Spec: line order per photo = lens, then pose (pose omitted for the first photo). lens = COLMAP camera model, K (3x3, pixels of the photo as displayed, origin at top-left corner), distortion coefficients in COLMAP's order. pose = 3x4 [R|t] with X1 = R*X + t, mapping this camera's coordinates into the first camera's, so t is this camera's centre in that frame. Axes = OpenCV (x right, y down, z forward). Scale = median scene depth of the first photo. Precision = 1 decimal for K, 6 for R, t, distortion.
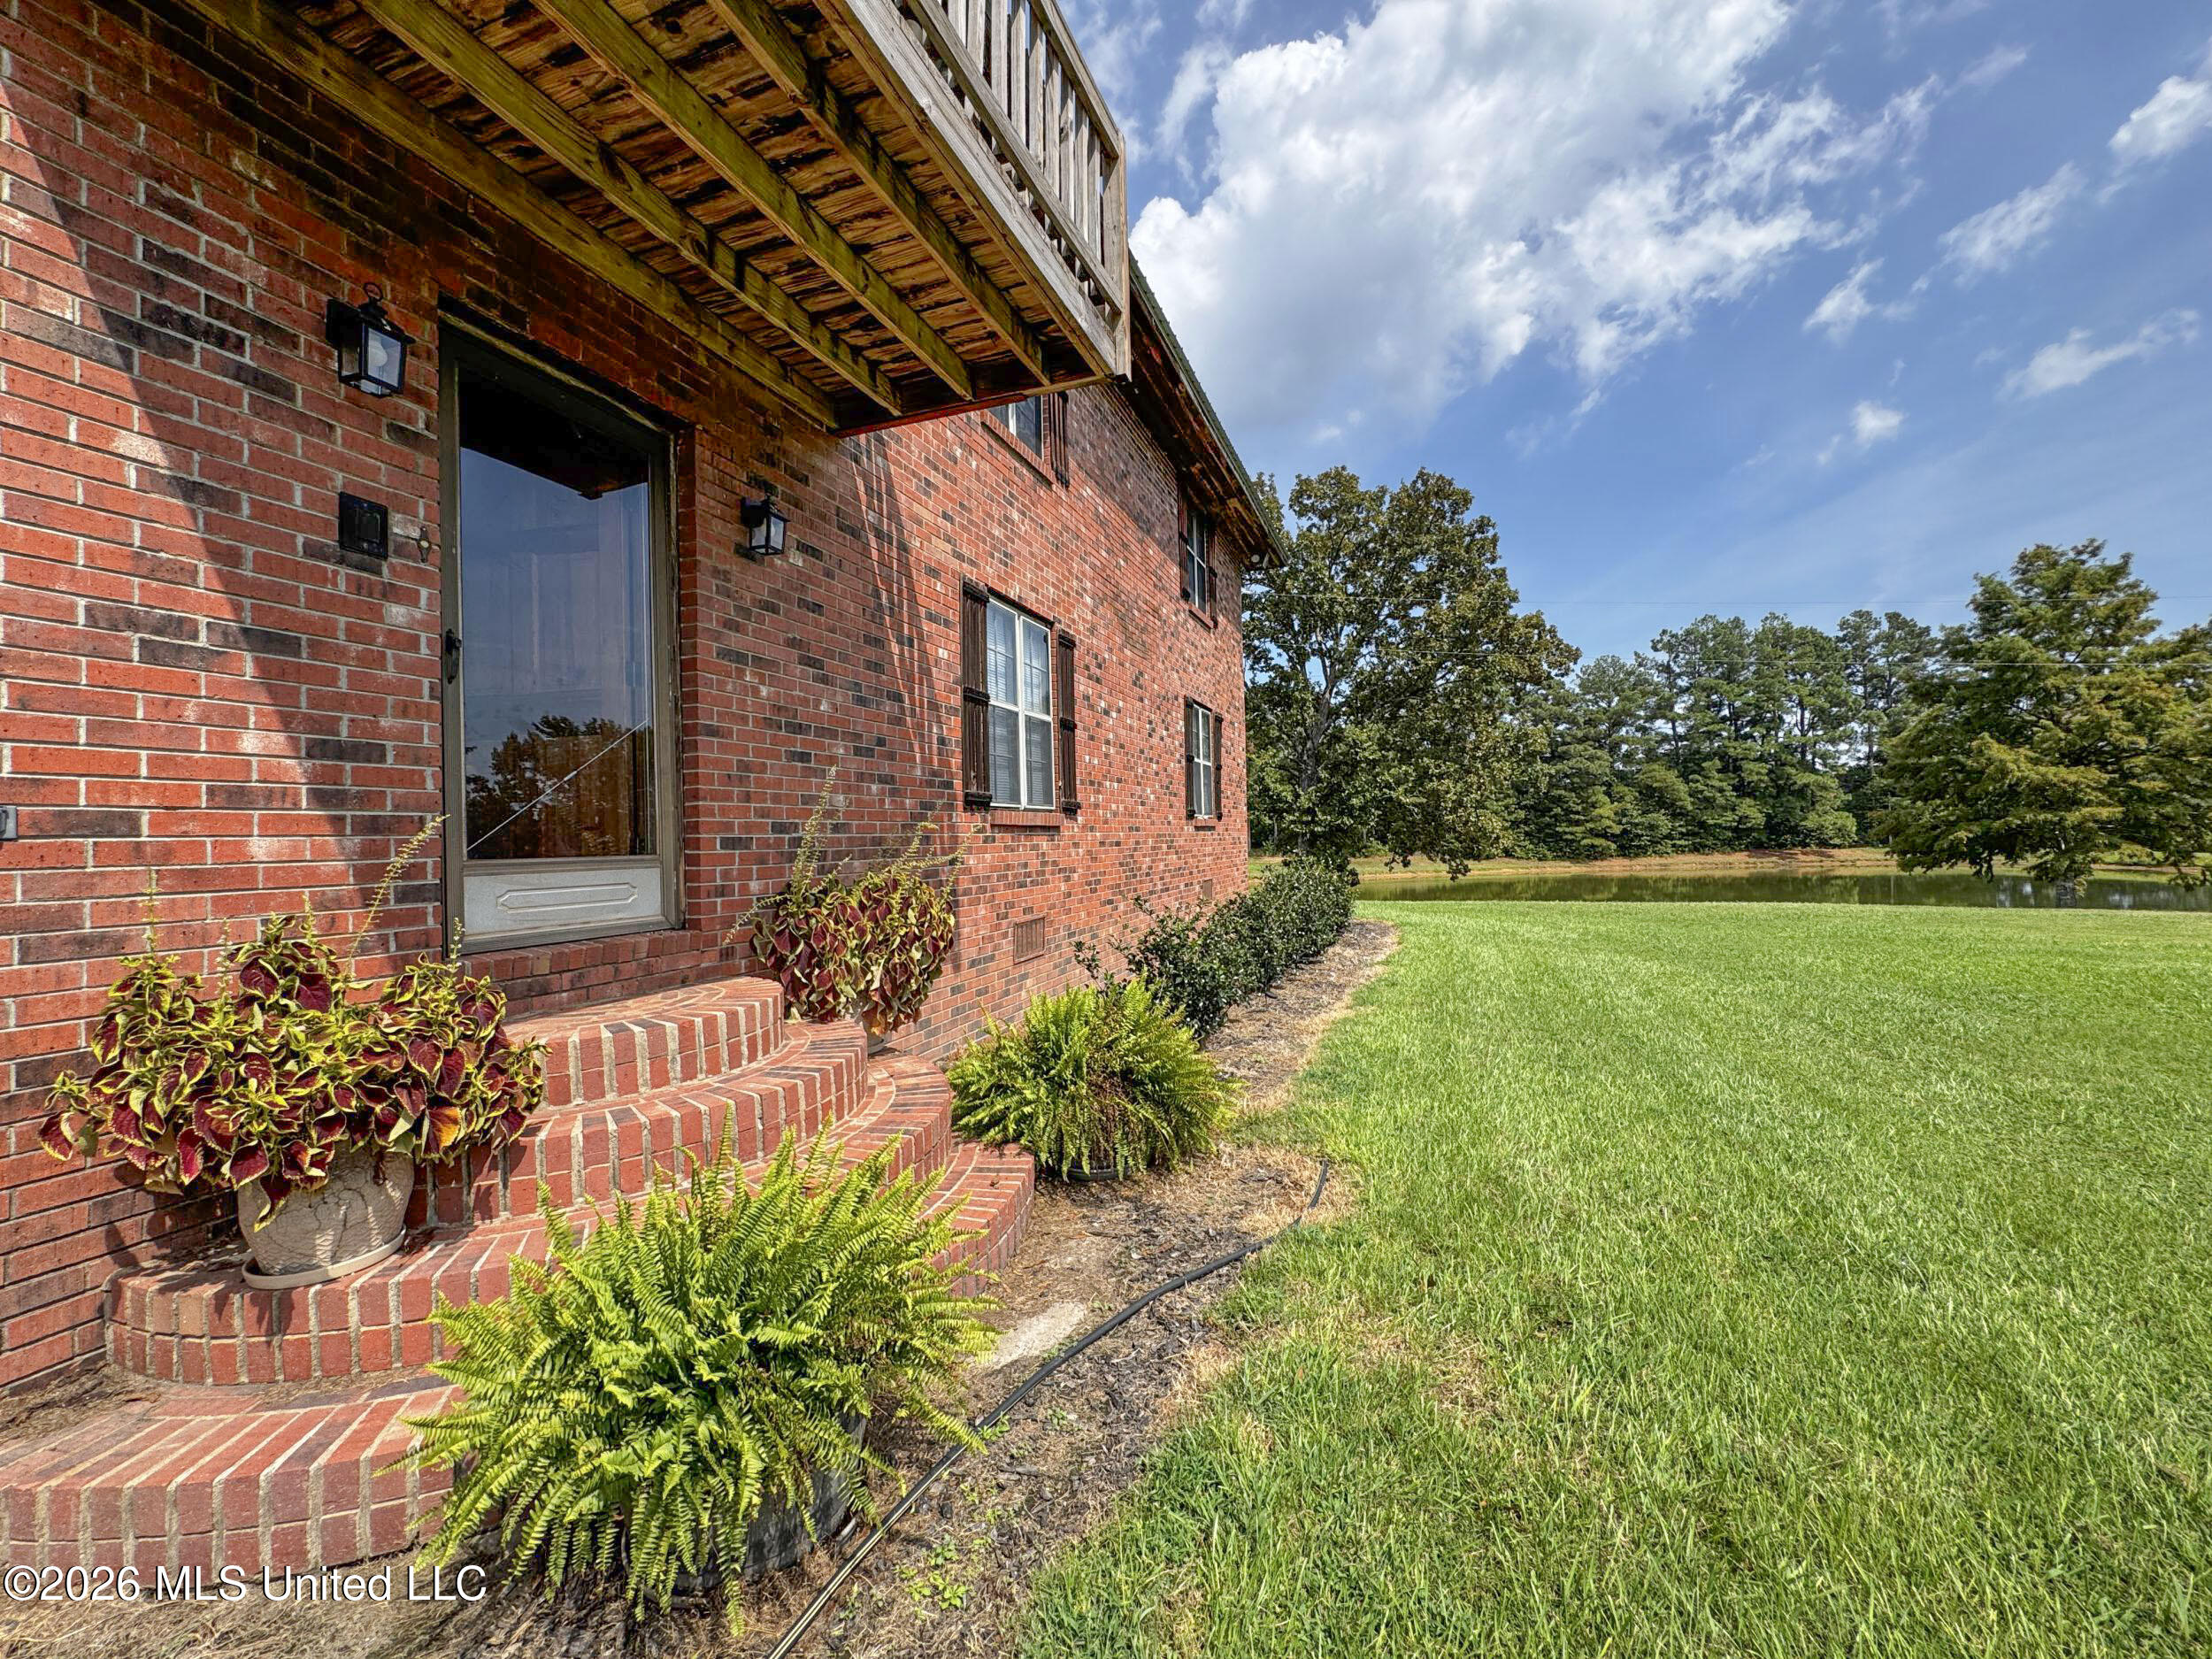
lens RADIAL K [[886.3, 0, 1106.0], [0, 886.3, 829.5], [0, 0, 1]] dist [-0.002202, 0.000283]
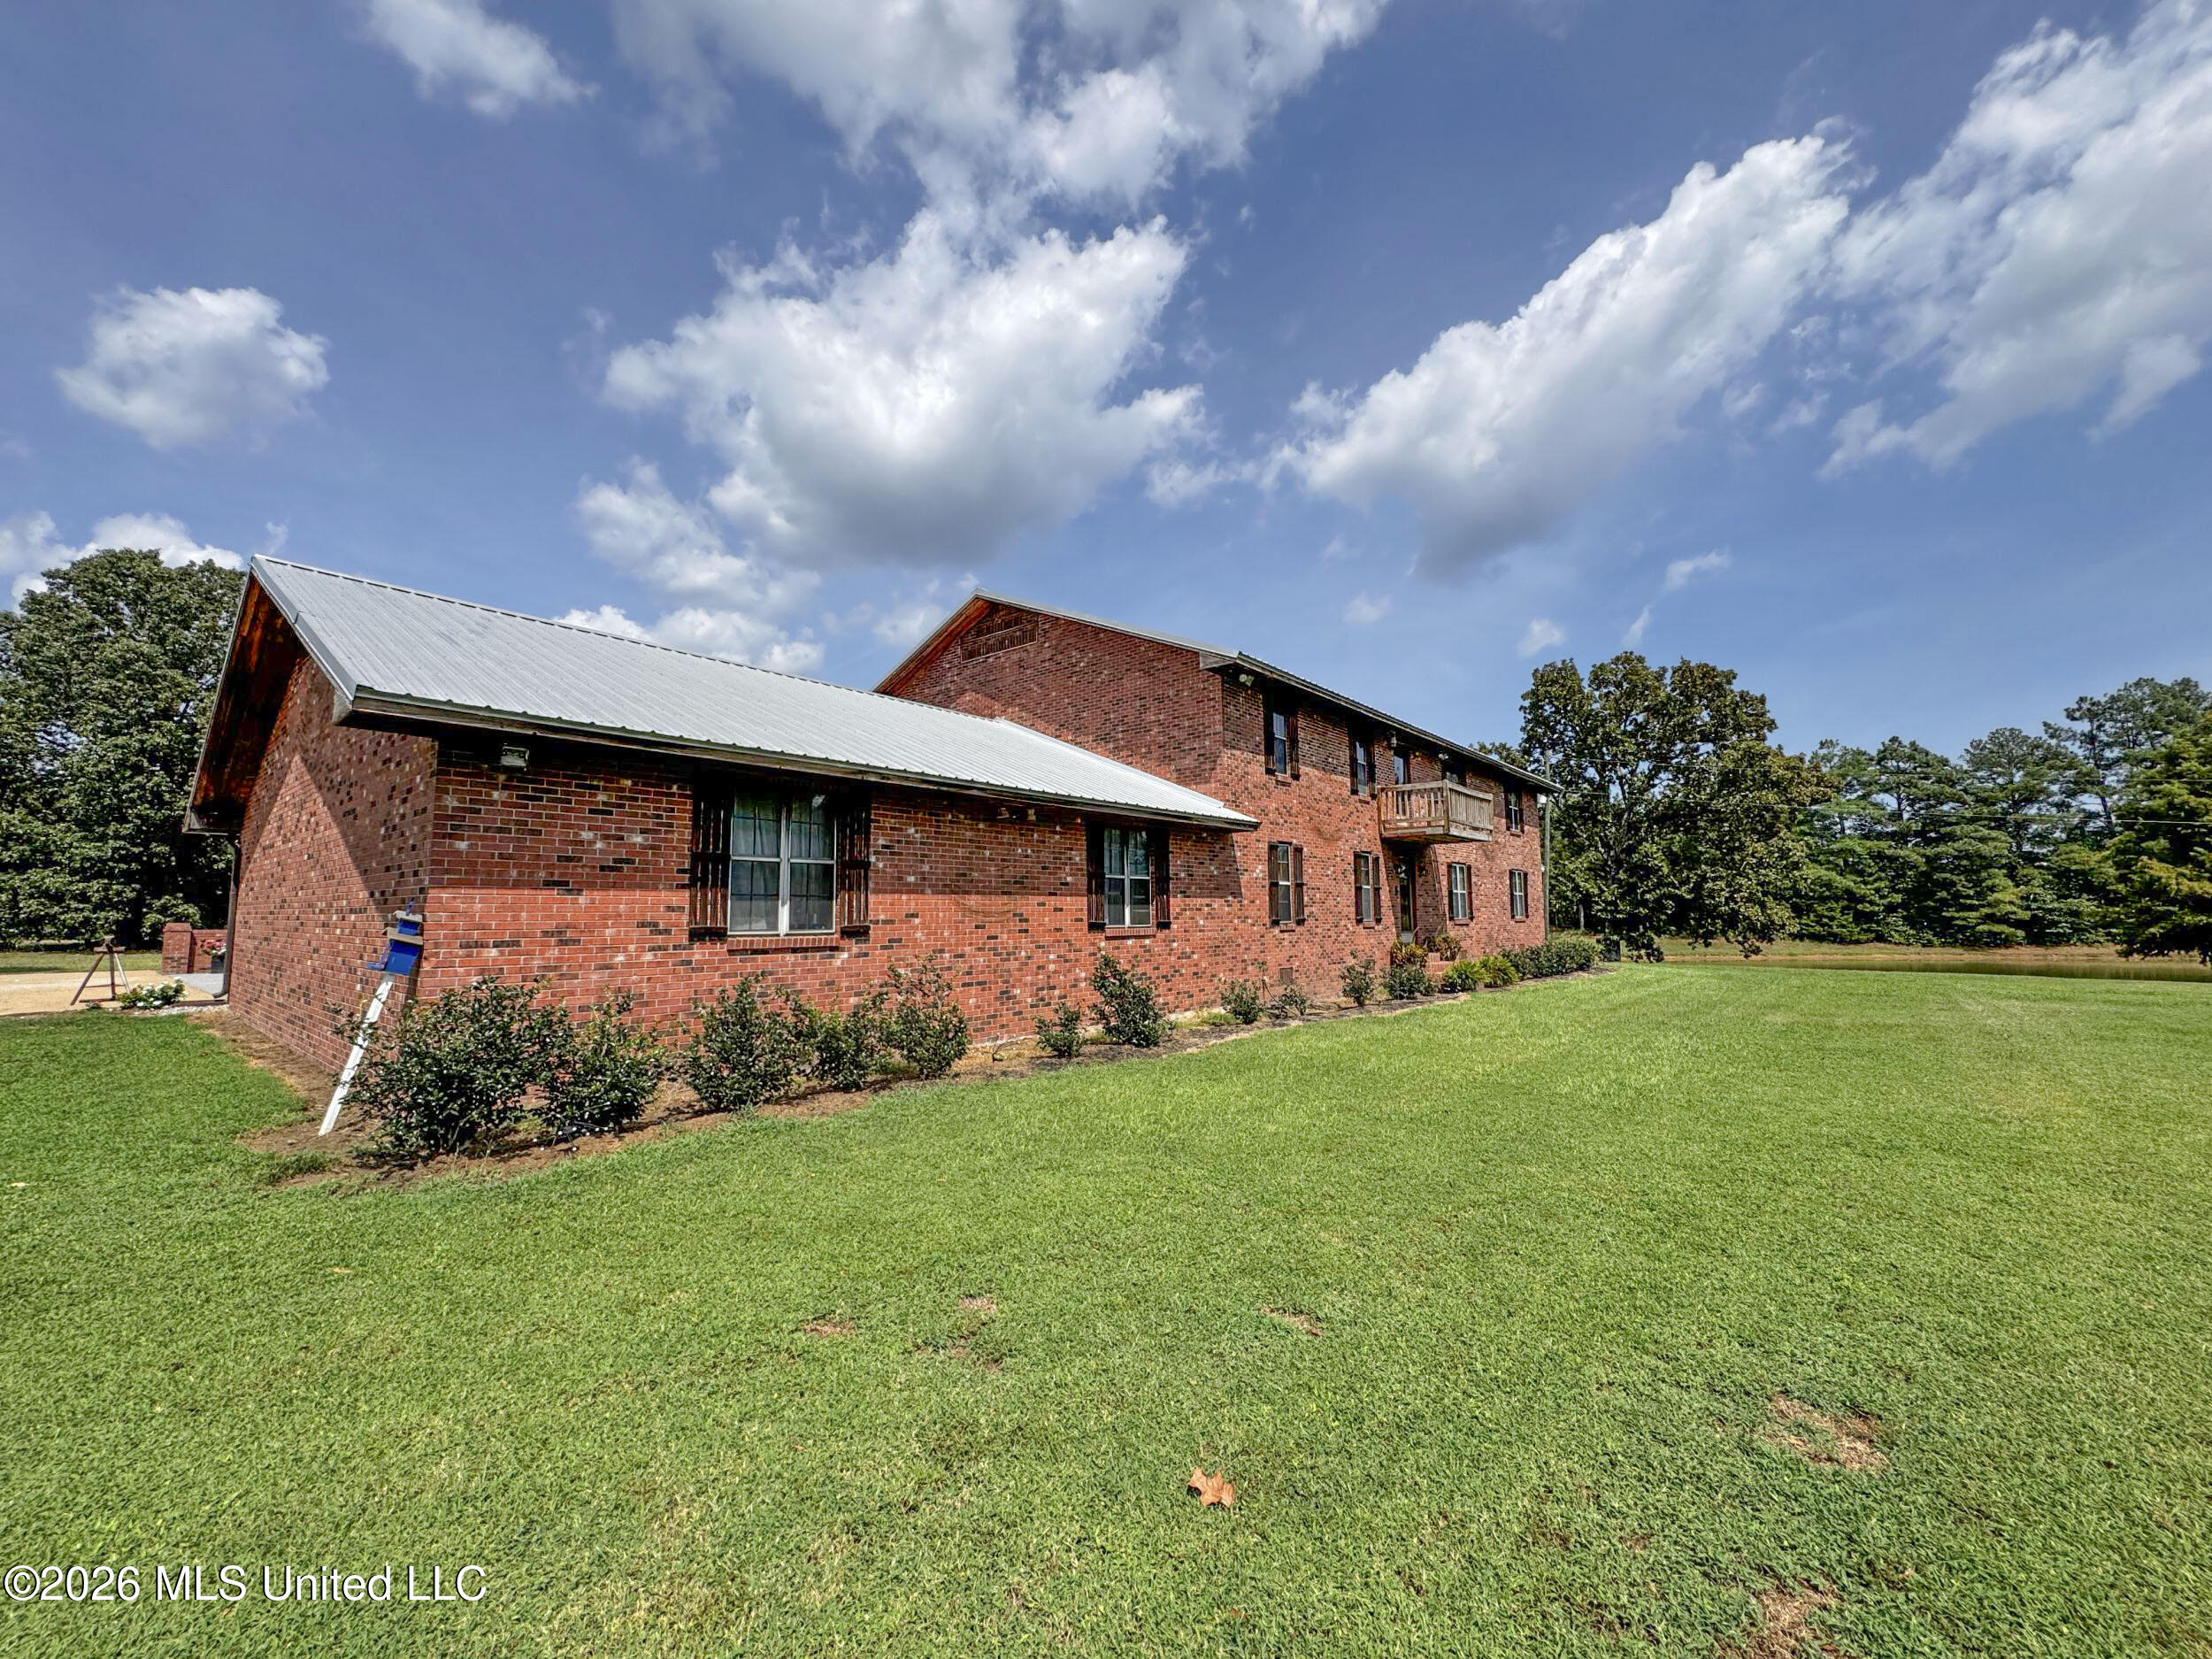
lens RADIAL K [[886.3, 0, 1106.0], [0, 886.3, 829.5], [0, 0, 1]] dist [-0.002202, 0.000283]
pose [[0.941483, -0.017371, -0.336611, -0.044151], [-0.010201, 0.996745, -0.079970, -0.016298], [0.336905, 0.078725, 0.938242, -0.553712]]
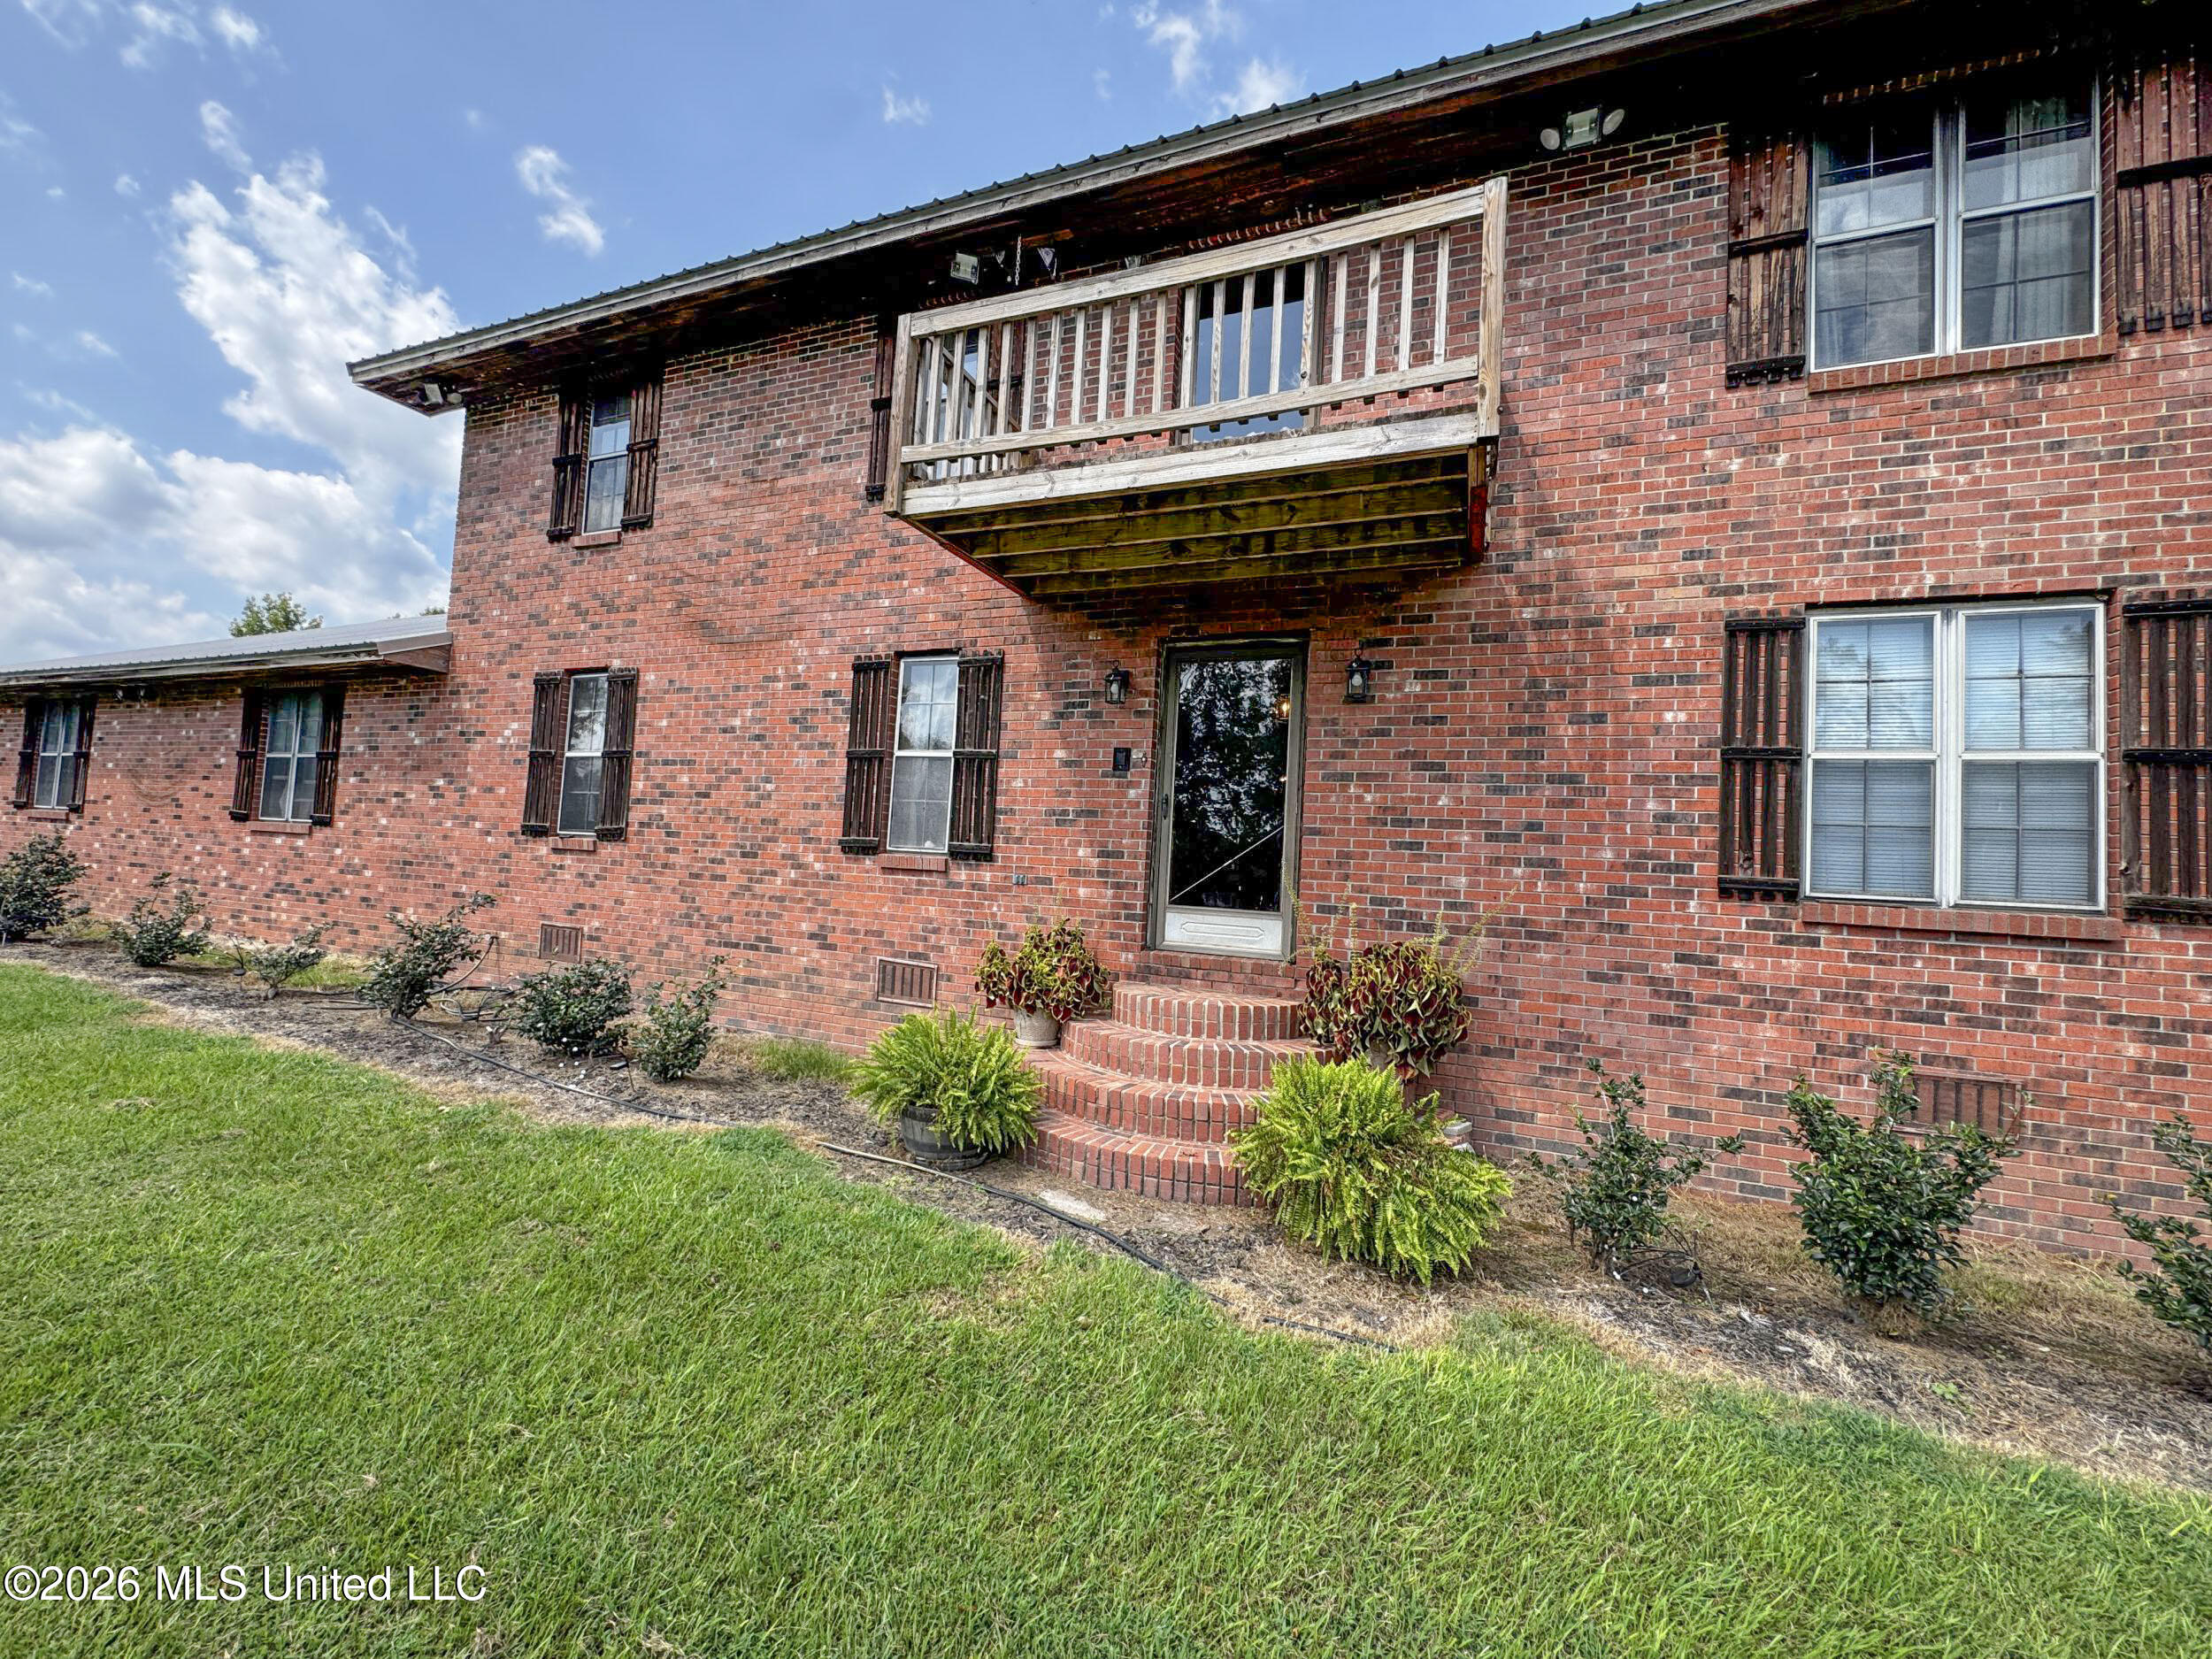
lens RADIAL K [[886.3, 0, 1106.0], [0, 886.3, 829.5], [0, 0, 1]] dist [-0.002196, -0.000560]
pose [[-0.032565, -0.024344, -0.999173, 0.112239], [-0.042535, 0.998831, -0.022950, -0.007187], [0.998564, 0.041752, -0.033563, 0.076715]]
